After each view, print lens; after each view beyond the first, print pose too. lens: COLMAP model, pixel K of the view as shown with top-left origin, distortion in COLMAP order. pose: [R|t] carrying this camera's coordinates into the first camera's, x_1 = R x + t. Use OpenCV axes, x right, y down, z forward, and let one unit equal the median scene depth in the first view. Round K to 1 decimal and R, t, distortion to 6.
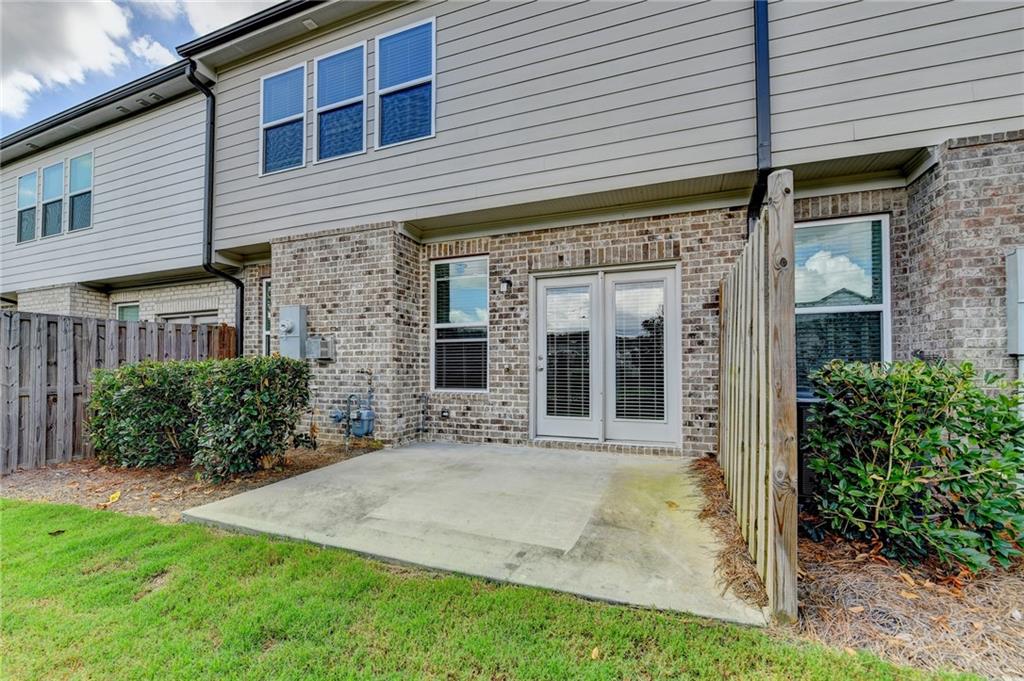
lens RADIAL K [[412.0, 0, 510.0], [0, 412.0, 325.3], [0, 0, 1]] dist [-0.019098, -0.000273]
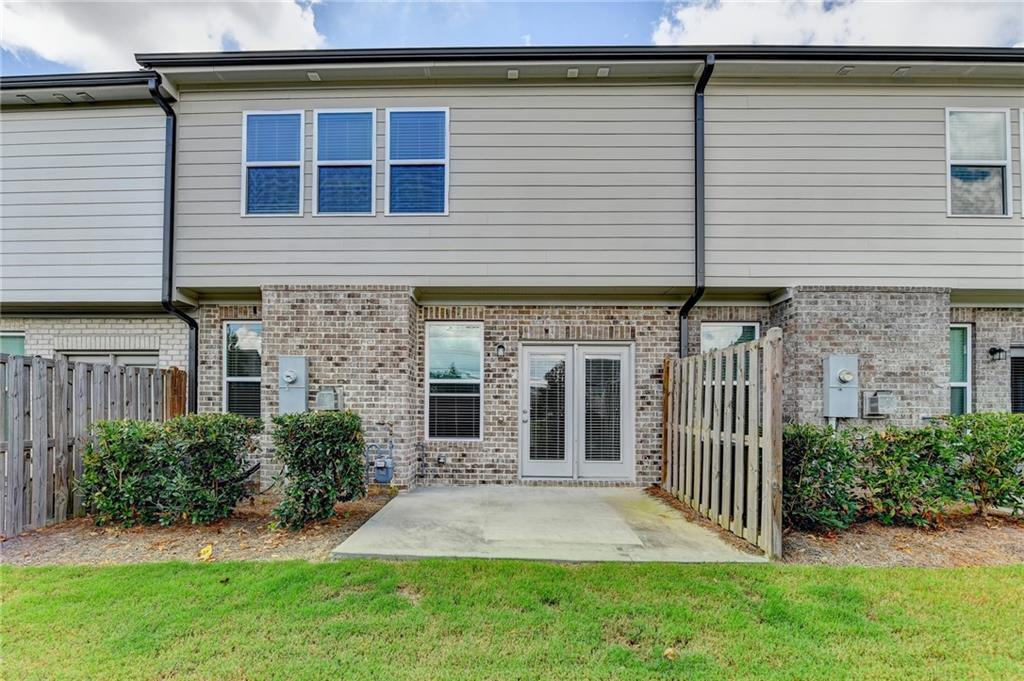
lens RADIAL K [[420.8, 0, 509.6], [0, 420.8, 359.7], [0, 0, 1]] dist [-0.017693, -0.000128]
pose [[0.941059, 0.052682, 0.334115, -0.390391], [-0.046054, 0.998554, -0.027734, -0.036697], [-0.335093, 0.010712, 0.942124, -0.146637]]
